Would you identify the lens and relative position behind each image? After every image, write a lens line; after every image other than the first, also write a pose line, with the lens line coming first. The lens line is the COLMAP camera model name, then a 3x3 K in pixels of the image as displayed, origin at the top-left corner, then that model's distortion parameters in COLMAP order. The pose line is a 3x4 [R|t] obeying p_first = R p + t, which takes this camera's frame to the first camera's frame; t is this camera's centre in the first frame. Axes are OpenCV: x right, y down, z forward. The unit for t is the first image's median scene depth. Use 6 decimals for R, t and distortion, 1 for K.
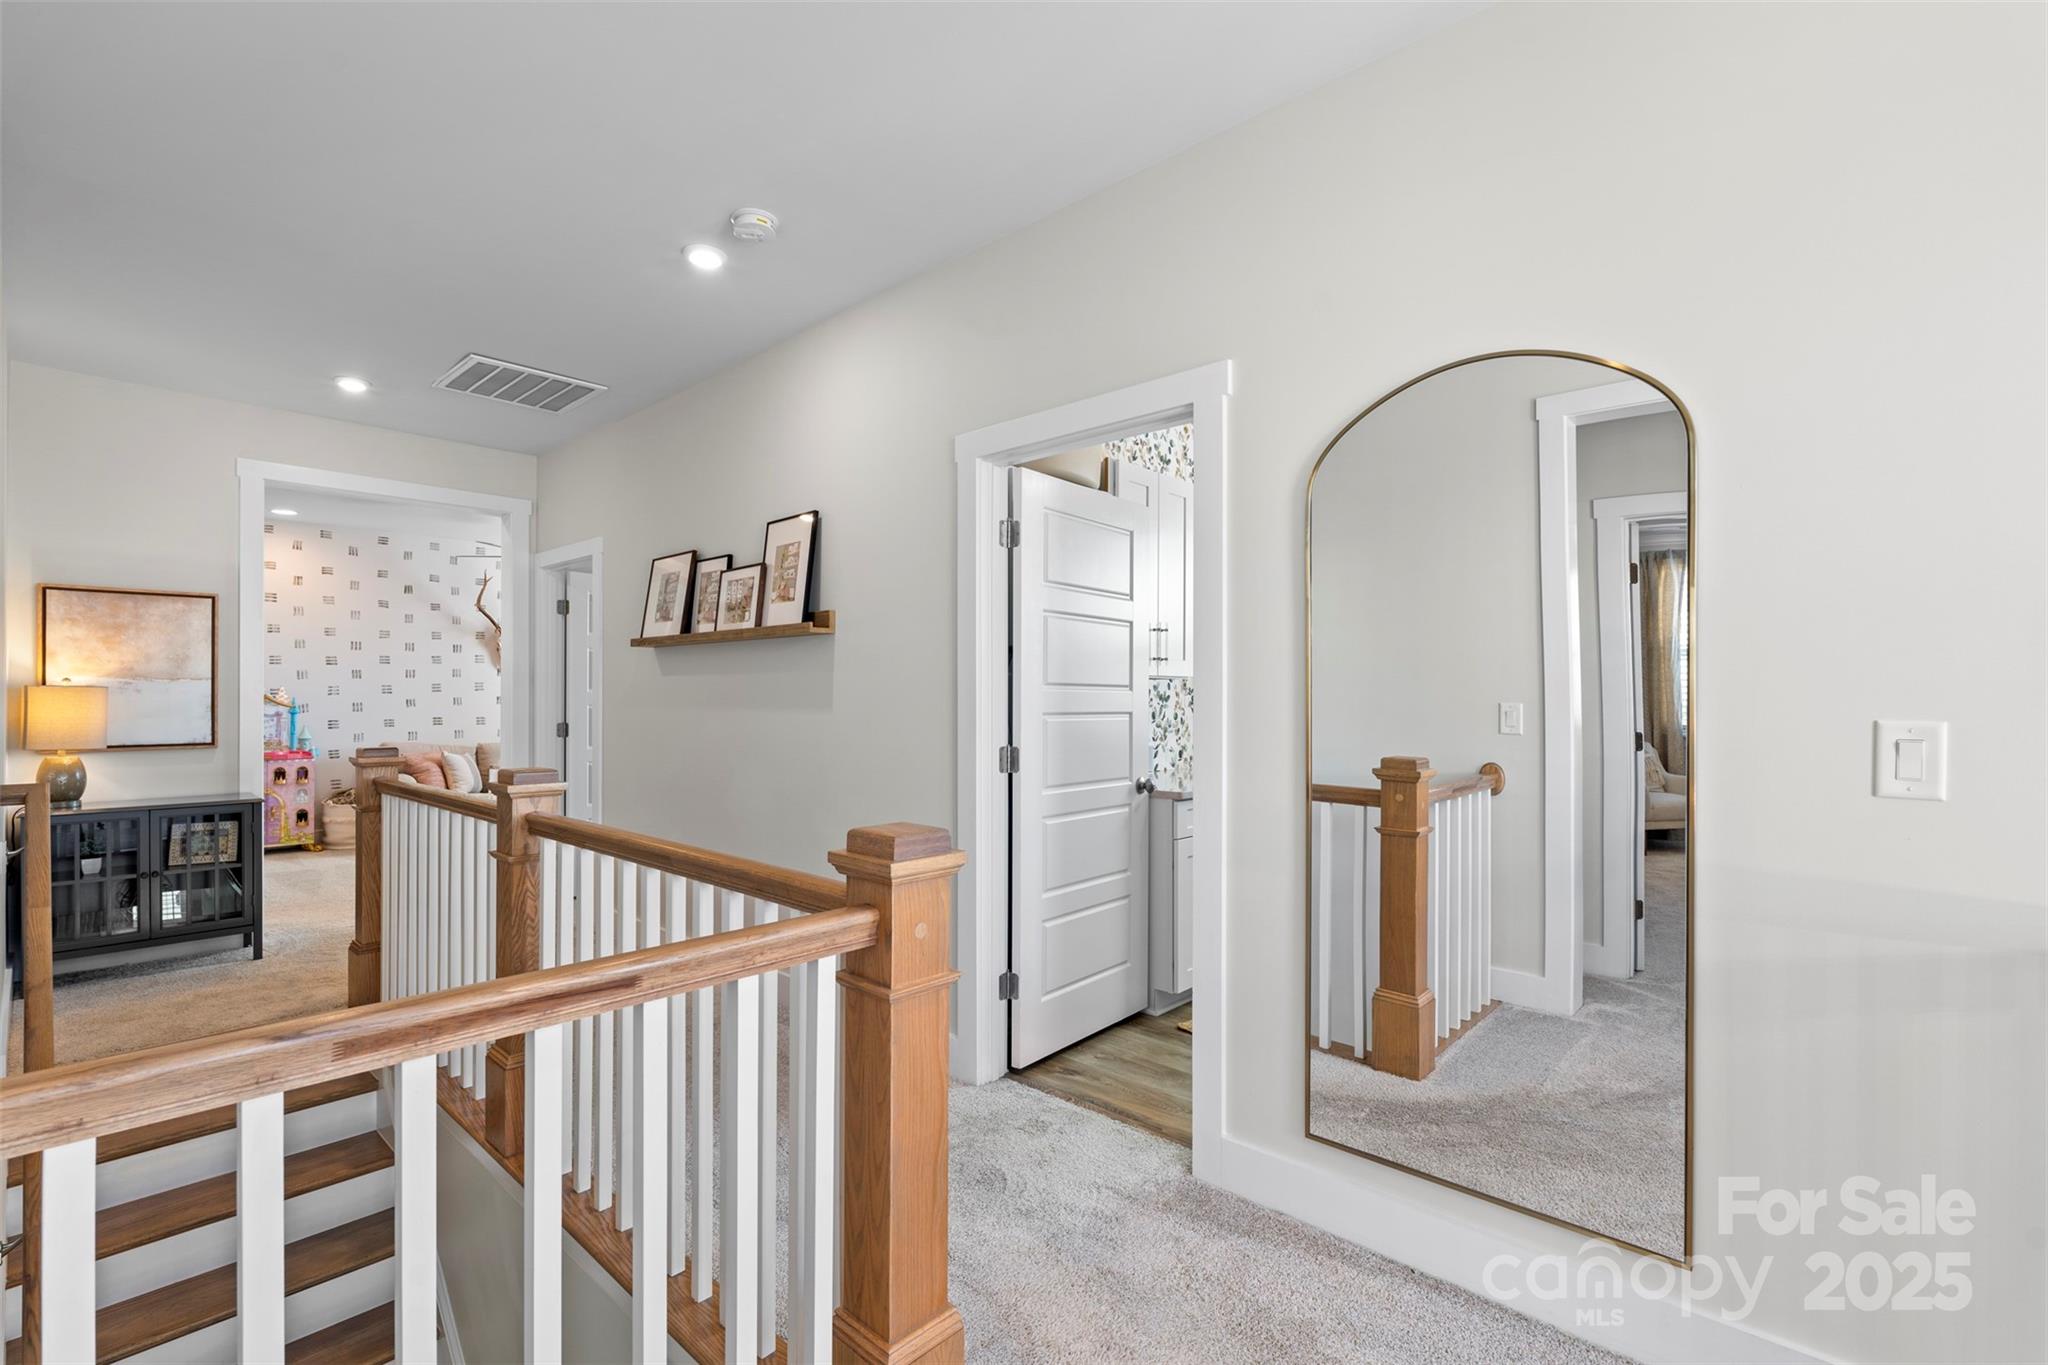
lens RADIAL K [[899.6, 0, 1022.2], [0, 899.6, 688.2], [0, 0, 1]] dist [-0.002648, -0.002019]
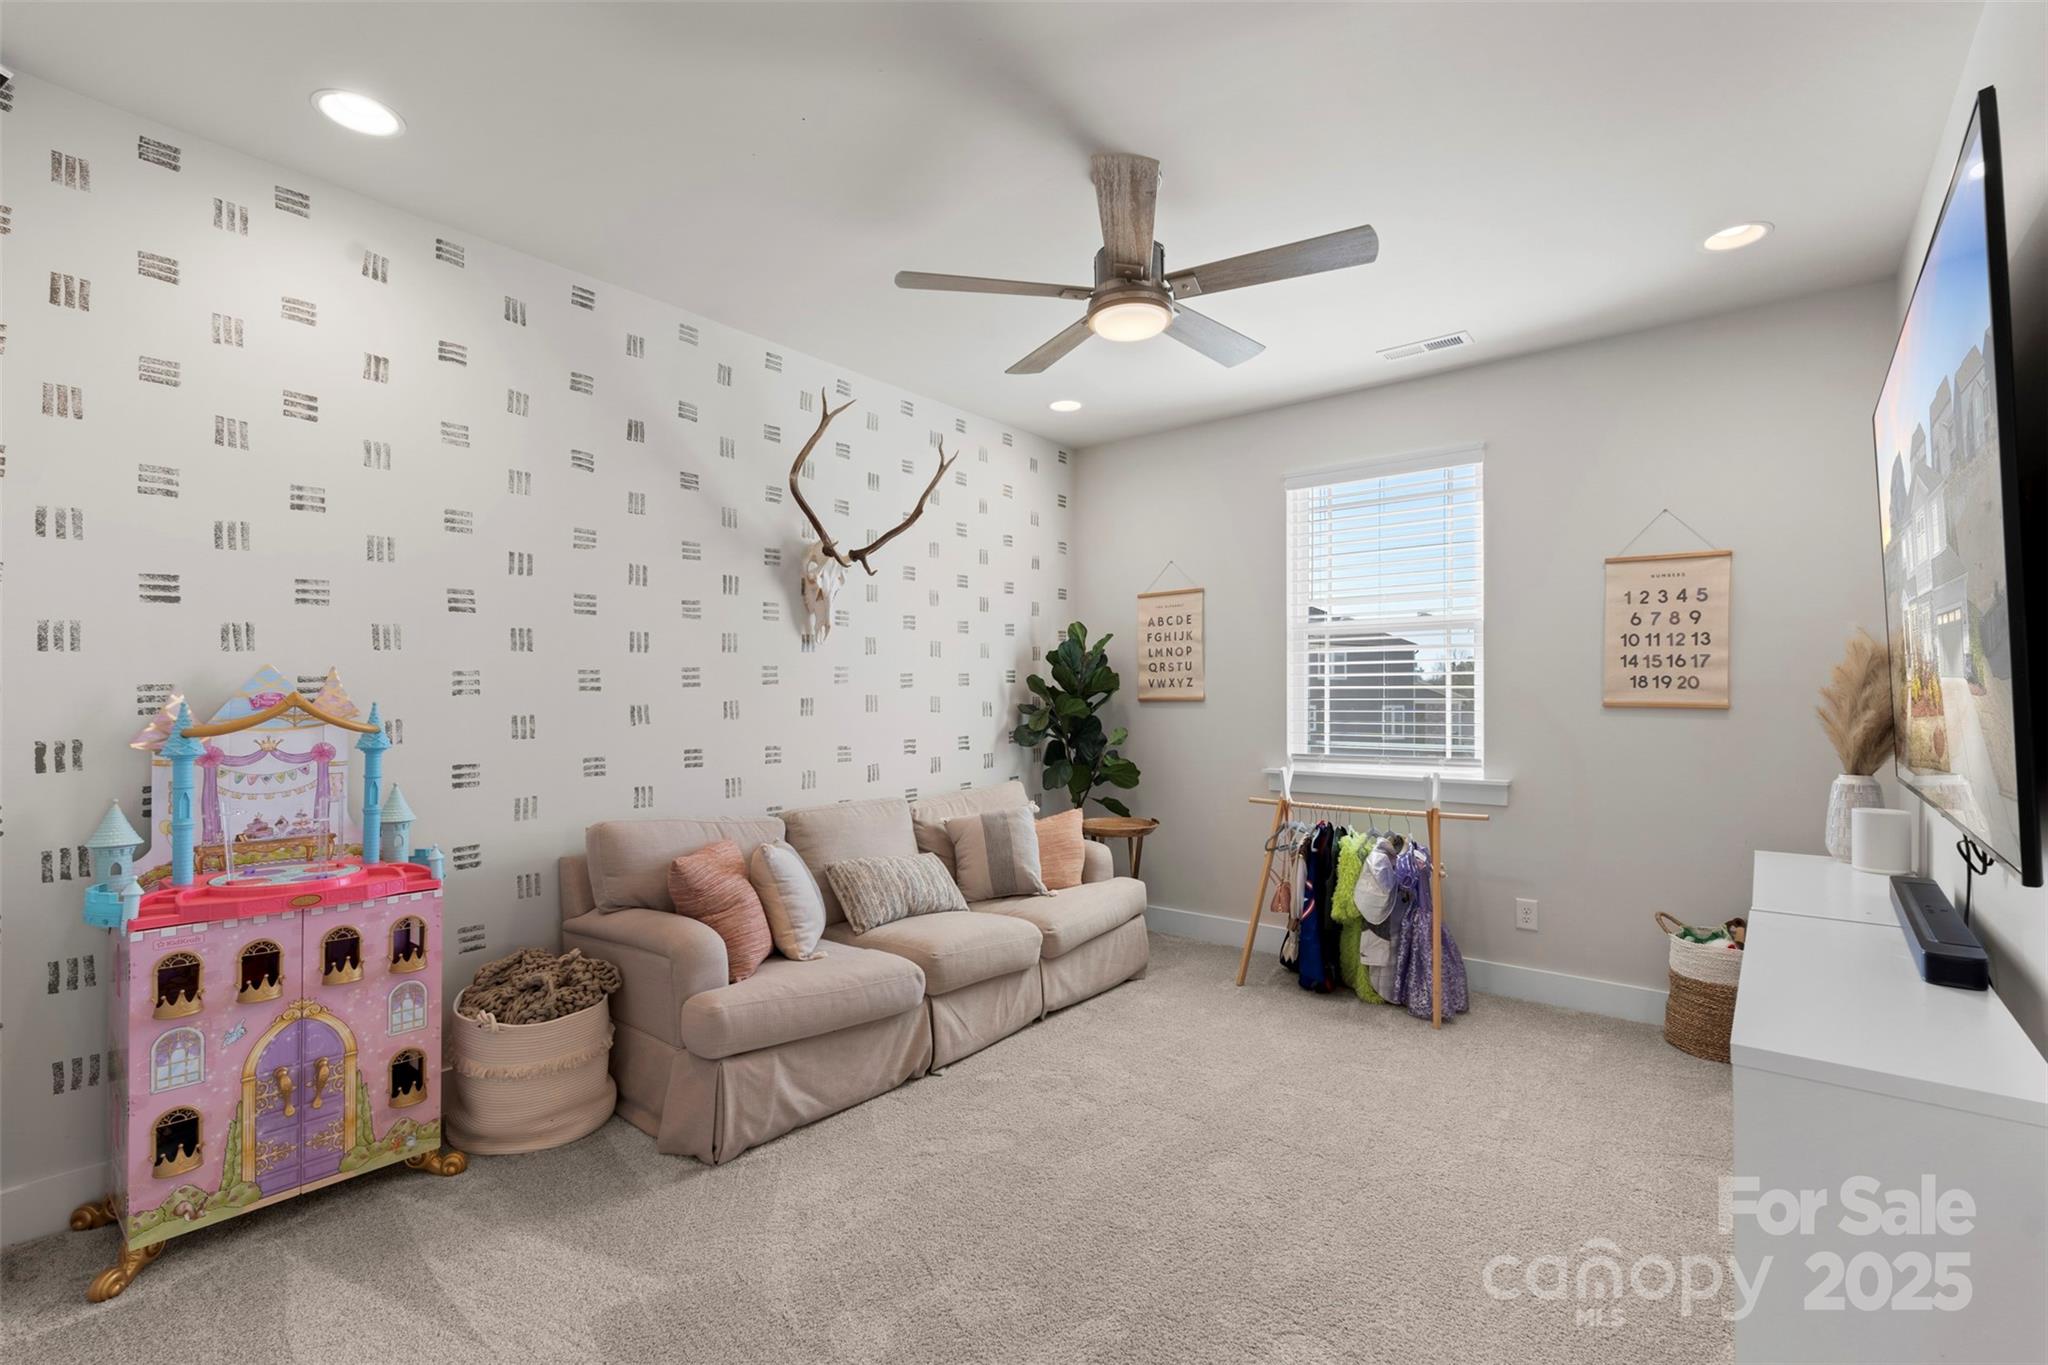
lens RADIAL K [[899.6, 0, 1024.2], [0, 899.6, 681.6], [0, 0, 1]] dist [-0.002648, -0.002019]
pose [[0.999177, -0.004671, 0.040282, -0.558669], [0.005089, 0.999934, -0.010267, 0.007175], [-0.040231, 0.010463, 0.999136, 0.629404]]
